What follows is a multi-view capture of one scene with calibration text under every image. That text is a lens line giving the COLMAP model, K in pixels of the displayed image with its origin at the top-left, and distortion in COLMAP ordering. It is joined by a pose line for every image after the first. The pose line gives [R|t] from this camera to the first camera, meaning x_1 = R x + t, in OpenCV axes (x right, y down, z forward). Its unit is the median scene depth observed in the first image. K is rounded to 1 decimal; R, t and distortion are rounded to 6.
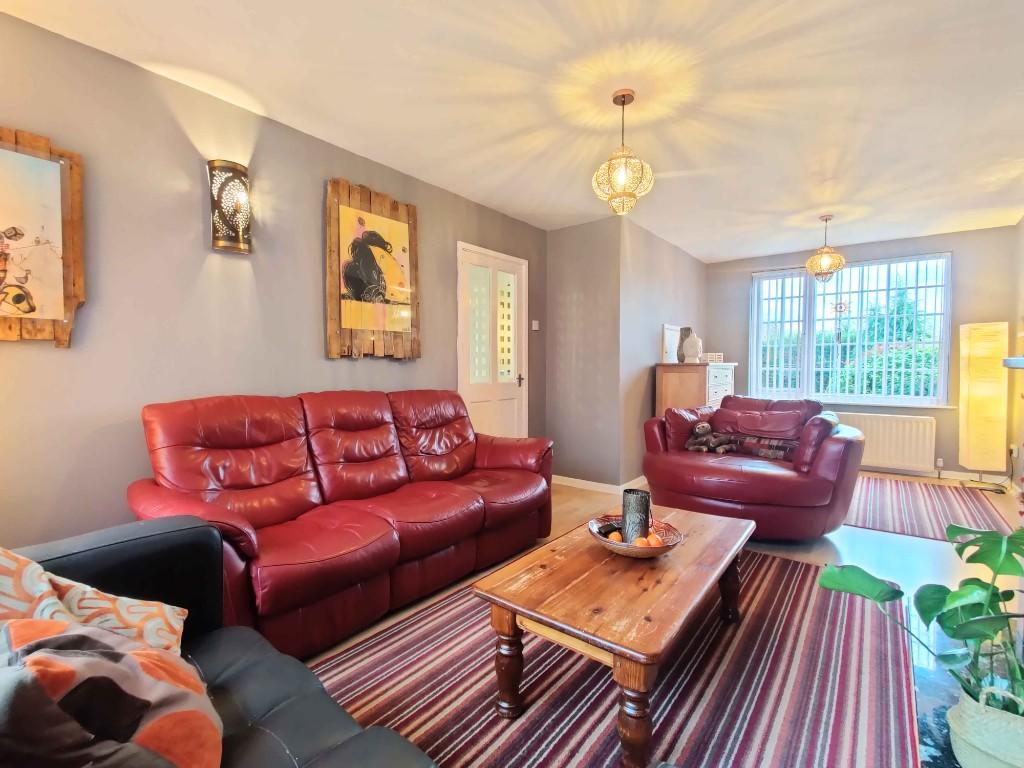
lens RADIAL K [[476.9, 0, 514.4], [0, 476.9, 384.3], [0, 0, 1]] dist [0.004369, -0.004025]
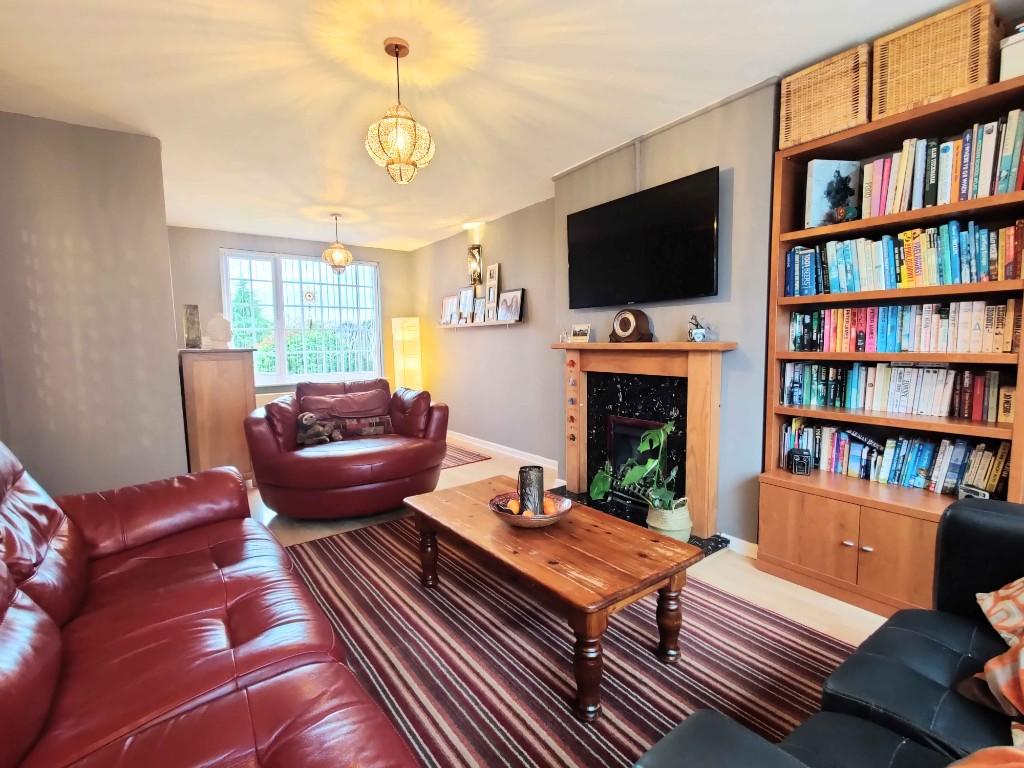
lens RADIAL K [[476.9, 0, 514.4], [0, 476.9, 384.3], [0, 0, 1]] dist [0.004369, -0.004025]
pose [[0.264254, -0.089418, 0.960299, -0.468782], [0.053599, 0.995516, 0.077948, -0.031850], [-0.962963, 0.030873, 0.267861, 0.440467]]
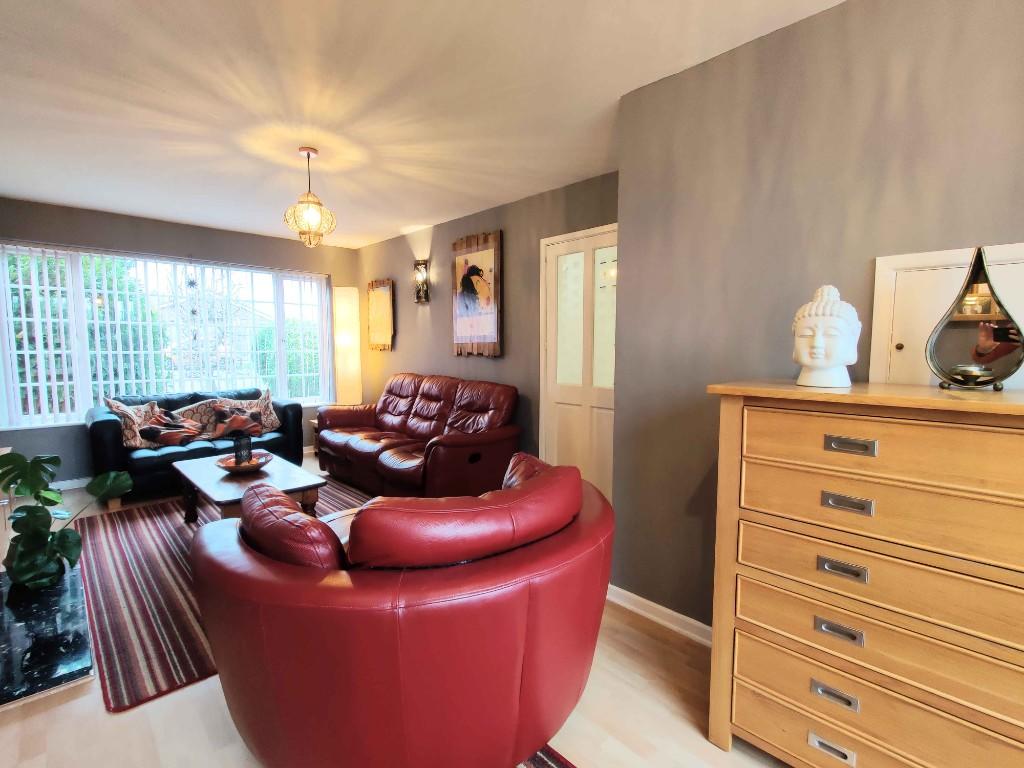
lens RADIAL K [[476.9, 0, 514.4], [0, 476.9, 384.3], [0, 0, 1]] dist [0.004369, -0.004025]
pose [[-0.135745, 0.078554, -0.987625, 1.089395], [-0.039928, 0.995608, 0.084677, -0.096129], [0.989939, 0.050929, -0.132012, 1.315122]]
